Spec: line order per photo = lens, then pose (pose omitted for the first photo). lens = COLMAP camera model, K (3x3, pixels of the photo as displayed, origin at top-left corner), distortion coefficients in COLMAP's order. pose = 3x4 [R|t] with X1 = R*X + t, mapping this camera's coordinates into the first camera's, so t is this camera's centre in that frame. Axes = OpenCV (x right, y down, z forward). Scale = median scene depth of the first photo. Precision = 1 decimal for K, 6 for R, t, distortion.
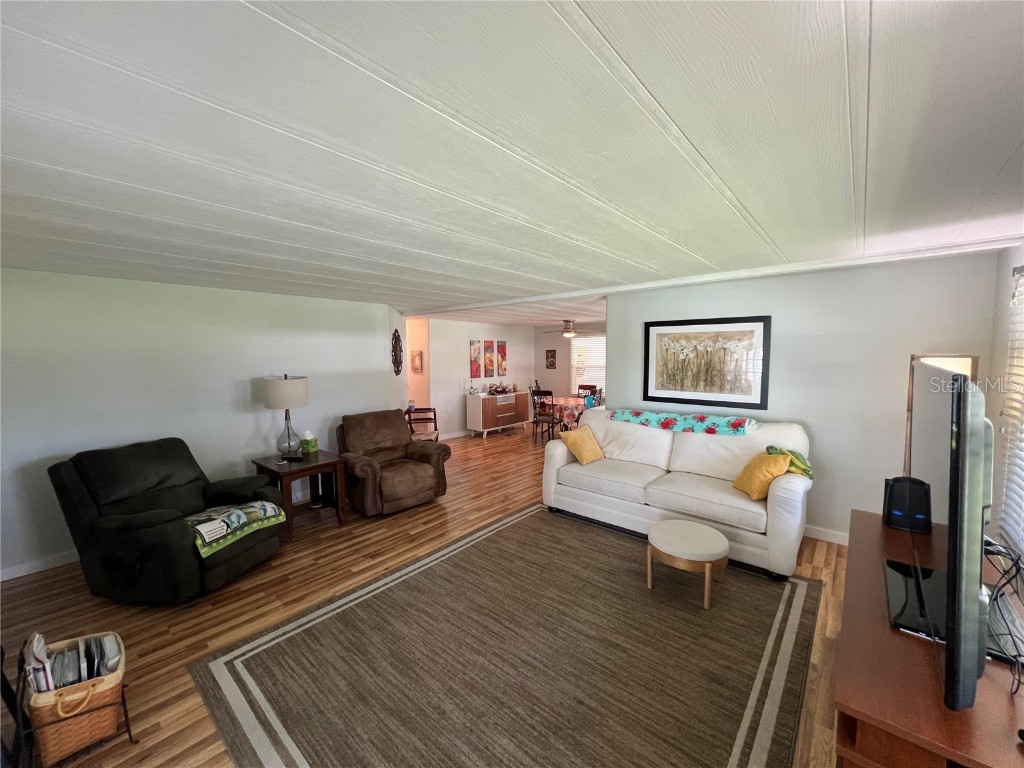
lens RADIAL K [[408.2, 0, 509.7], [0, 408.2, 382.9], [0, 0, 1]] dist [-0.003353, 0.000473]
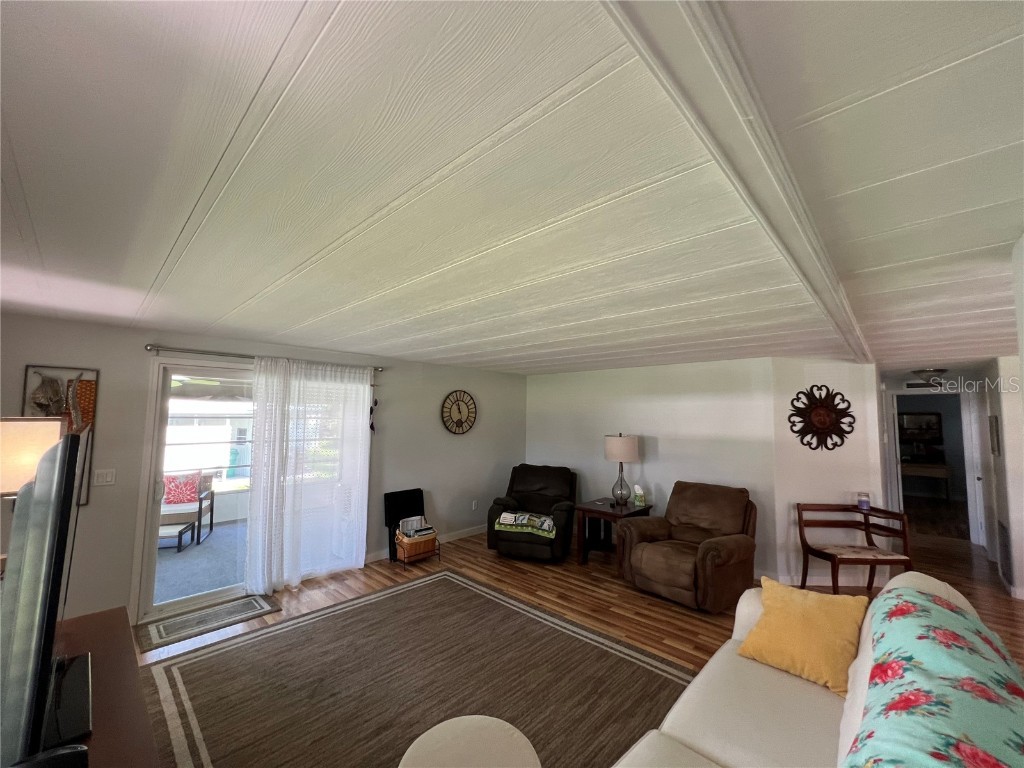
lens RADIAL K [[408.2, 0, 510.0], [0, 408.2, 381.0], [0, 0, 1]] dist [-0.003353, 0.000473]
pose [[-0.052855, -0.077387, -0.995599, 0.342348], [-0.085840, 0.993655, -0.072678, -0.028719], [0.994906, 0.081621, -0.059163, 0.360714]]
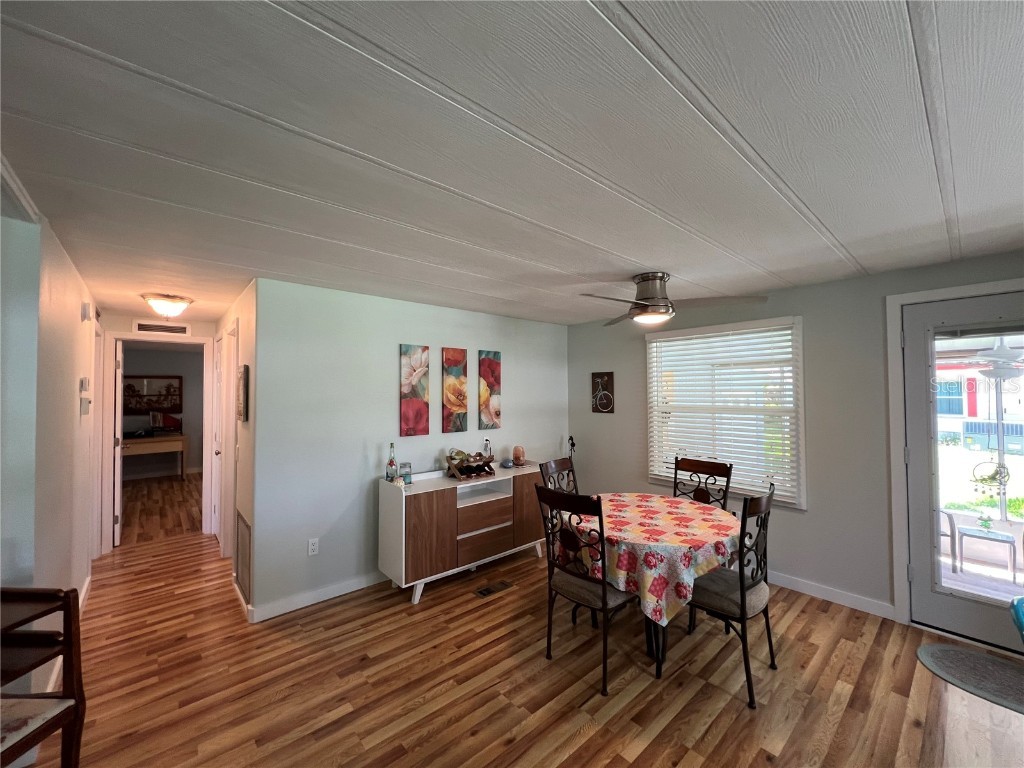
lens RADIAL K [[408.2, 0, 509.1], [0, 408.2, 384.4], [0, 0, 1]] dist [-0.003353, 0.000473]
pose [[0.990173, 0.000396, -0.139851, 0.071893], [-0.012891, 0.995998, -0.088447, -0.029058], [0.139256, 0.089380, 0.986214, 0.625537]]
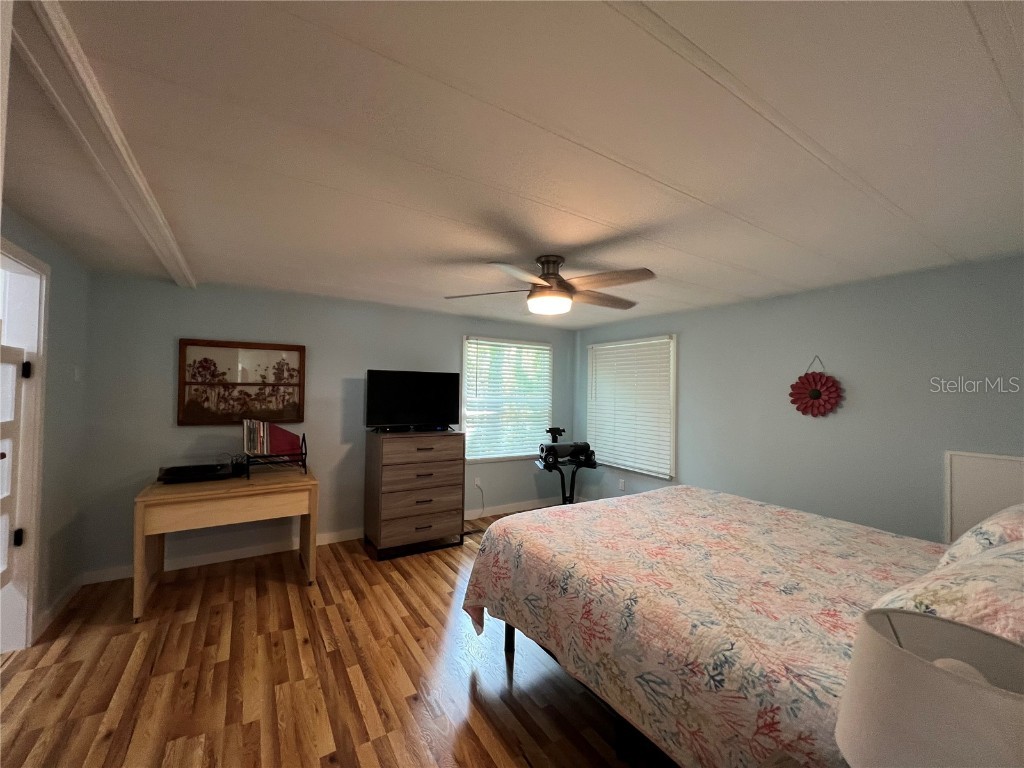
lens RADIAL K [[408.2, 0, 507.4], [0, 408.2, 385.1], [0, 0, 1]] dist [-0.003353, 0.000473]
pose [[0.955834, 0.018705, -0.293312, -0.443075], [-0.045985, 0.995200, -0.086389, -0.048529], [0.290288, 0.096061, 0.952106, 1.070523]]
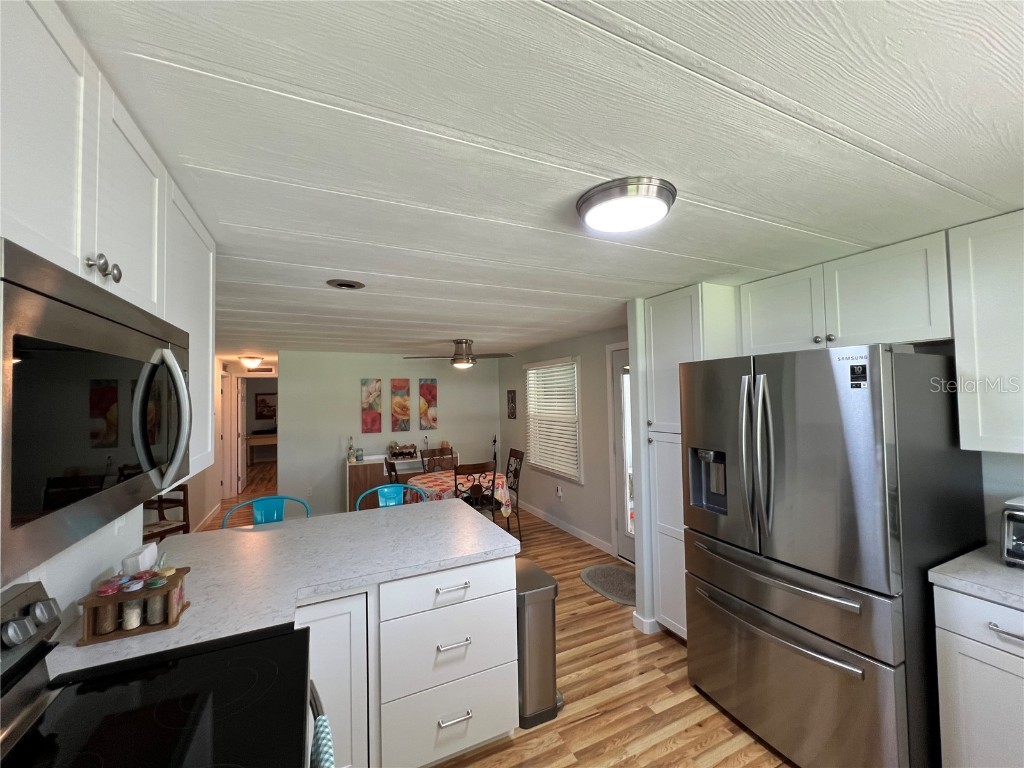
lens RADIAL K [[408.2, 0, 508.8], [0, 408.2, 383.6], [0, 0, 1]] dist [-0.003353, 0.000473]
pose [[0.914920, -0.021550, -0.403058, 0.425971], [-0.016736, 0.995689, -0.091227, -0.037120], [0.403287, 0.090212, 0.910616, 0.474926]]
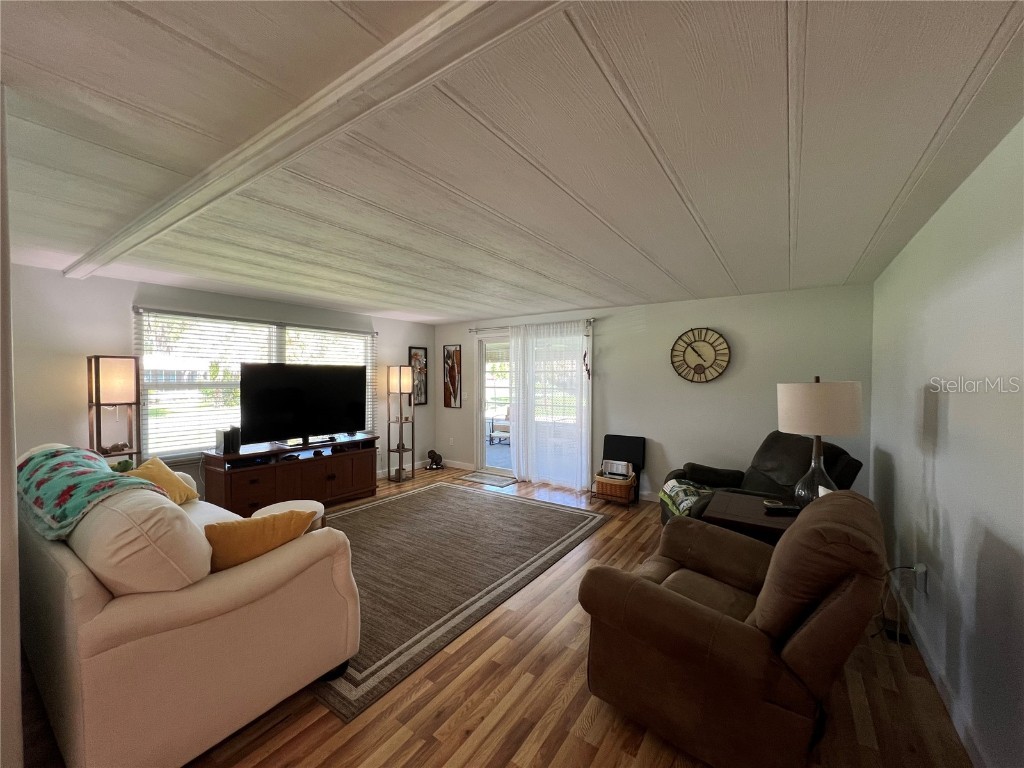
lens RADIAL K [[408.2, 0, 509.4], [0, 408.2, 382.1], [0, 0, 1]] dist [-0.003353, 0.000473]
pose [[-0.994305, 0.009337, -0.106157, -0.023746], [-0.000174, 0.996011, 0.089234, -0.032141], [0.106567, 0.088745, -0.990337, 0.756045]]
